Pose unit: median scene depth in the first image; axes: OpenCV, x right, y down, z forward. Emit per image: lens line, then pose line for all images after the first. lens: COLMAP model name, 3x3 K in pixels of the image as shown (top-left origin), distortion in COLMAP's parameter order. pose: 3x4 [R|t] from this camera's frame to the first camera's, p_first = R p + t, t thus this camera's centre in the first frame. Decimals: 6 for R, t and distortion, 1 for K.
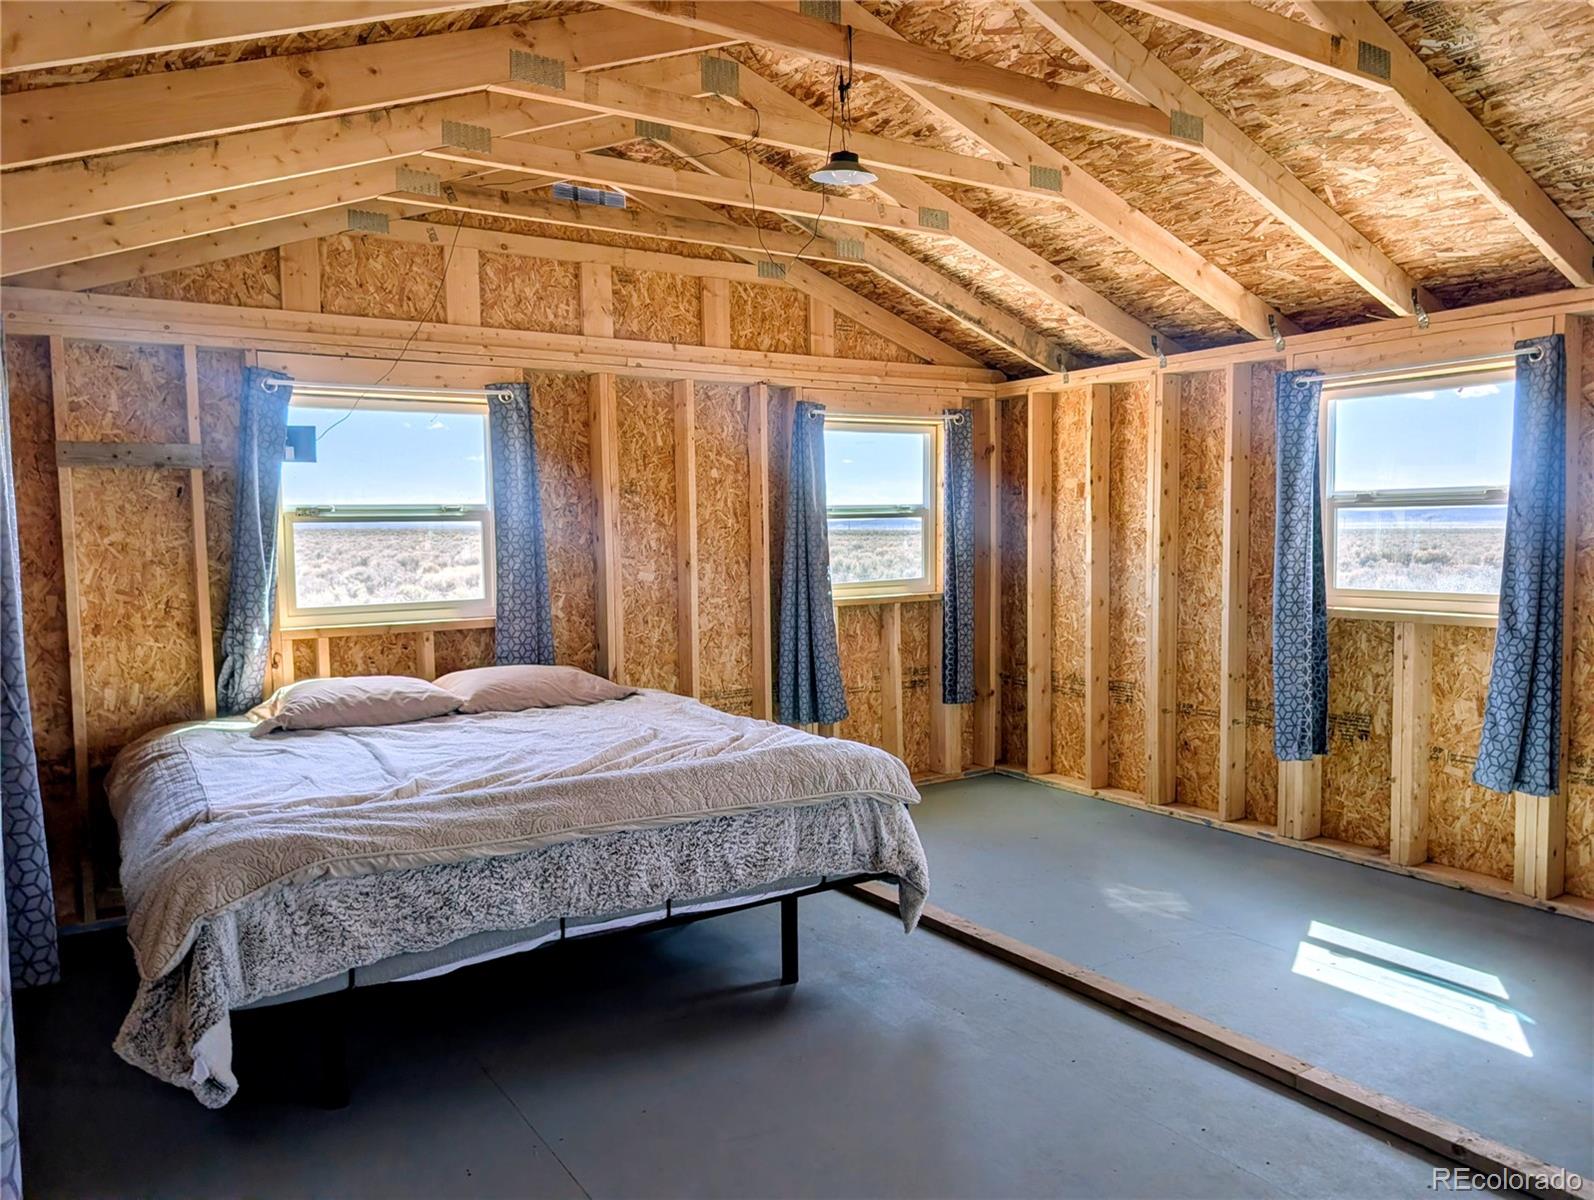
lens RADIAL K [[1152.6, 0, 821.0], [0, 1152.6, 620.1], [0, 0, 1]] dist [0.024516, -0.020760]
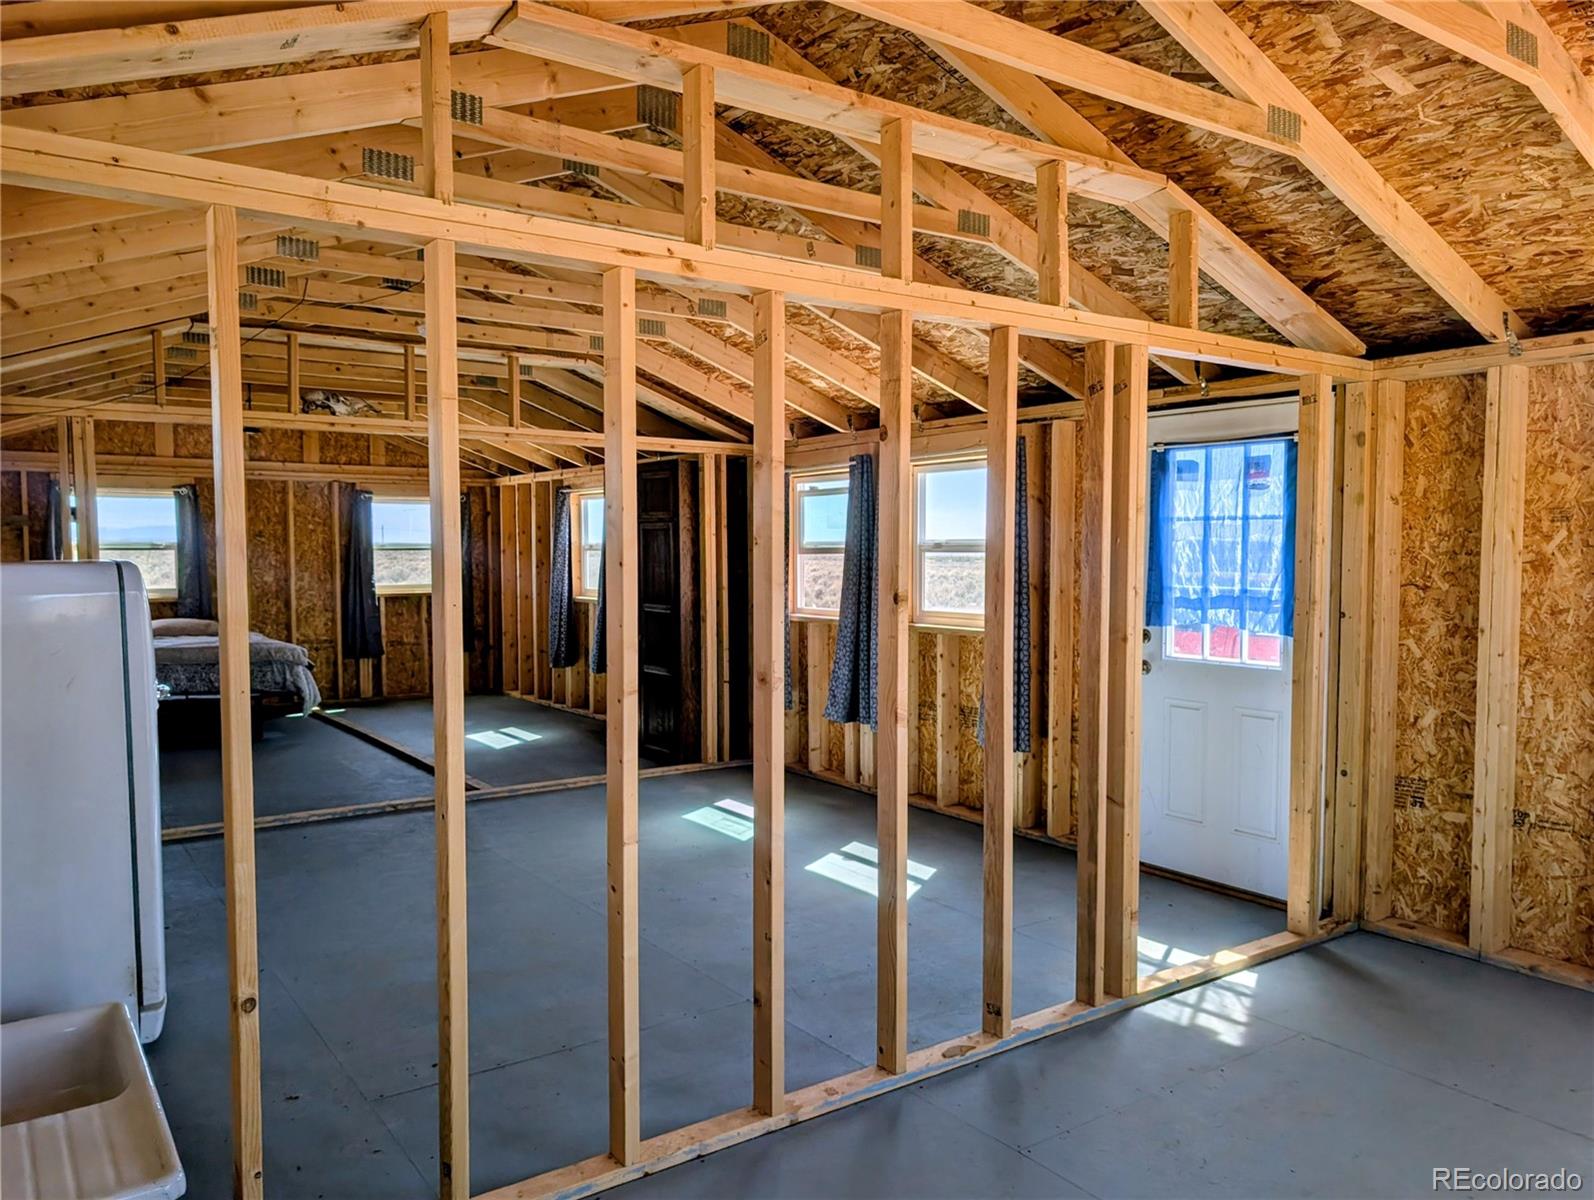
lens RADIAL K [[1152.6, 0, 800.7], [0, 1152.6, 604.8], [0, 0, 1]] dist [0.024516, -0.020760]
pose [[0.999220, 0.011474, 0.037791, 0.686817], [-0.010105, 0.999293, -0.036206, 0.068918], [-0.038180, 0.035796, 0.998630, -1.012181]]
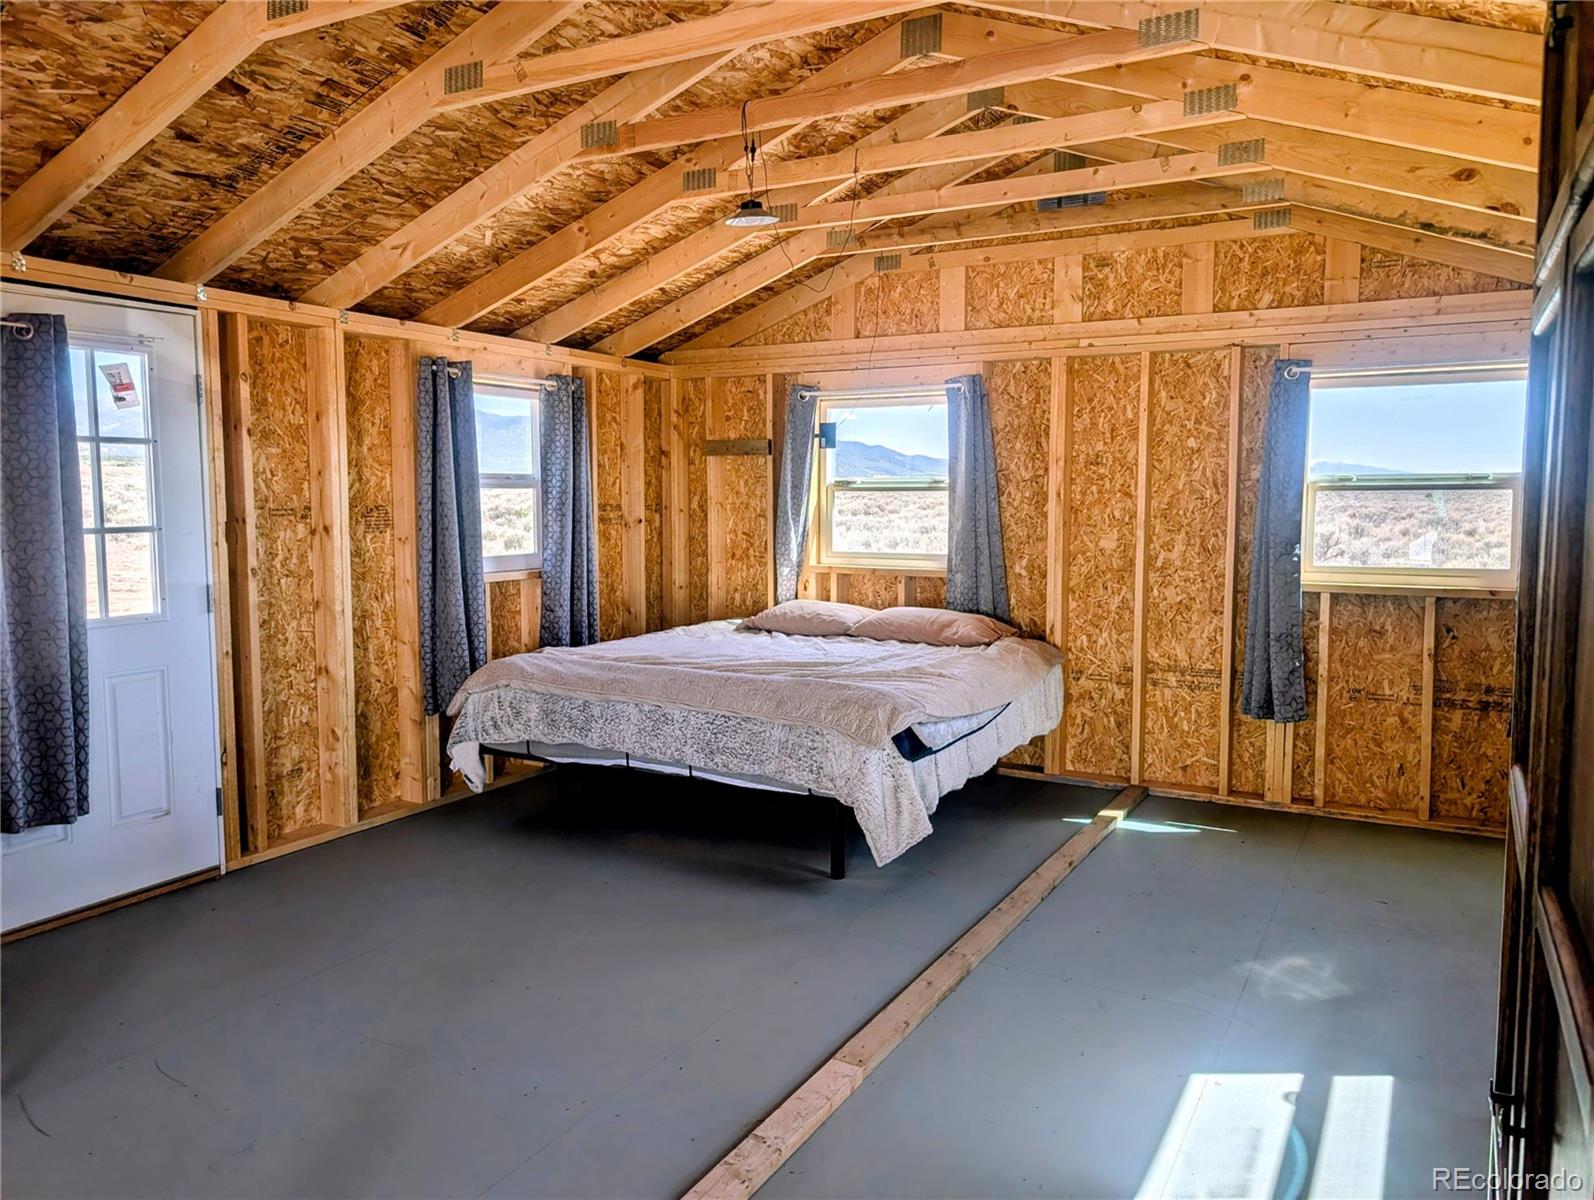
lens RADIAL K [[1152.6, 0, 785.1], [0, 1152.6, 596.9], [0, 0, 1]] dist [0.024516, -0.020760]
pose [[0.459165, 0.089954, -0.883785, 0.651255], [-0.083235, 0.994840, 0.058013, -0.027099], [0.884443, 0.046925, 0.464282, 0.258029]]
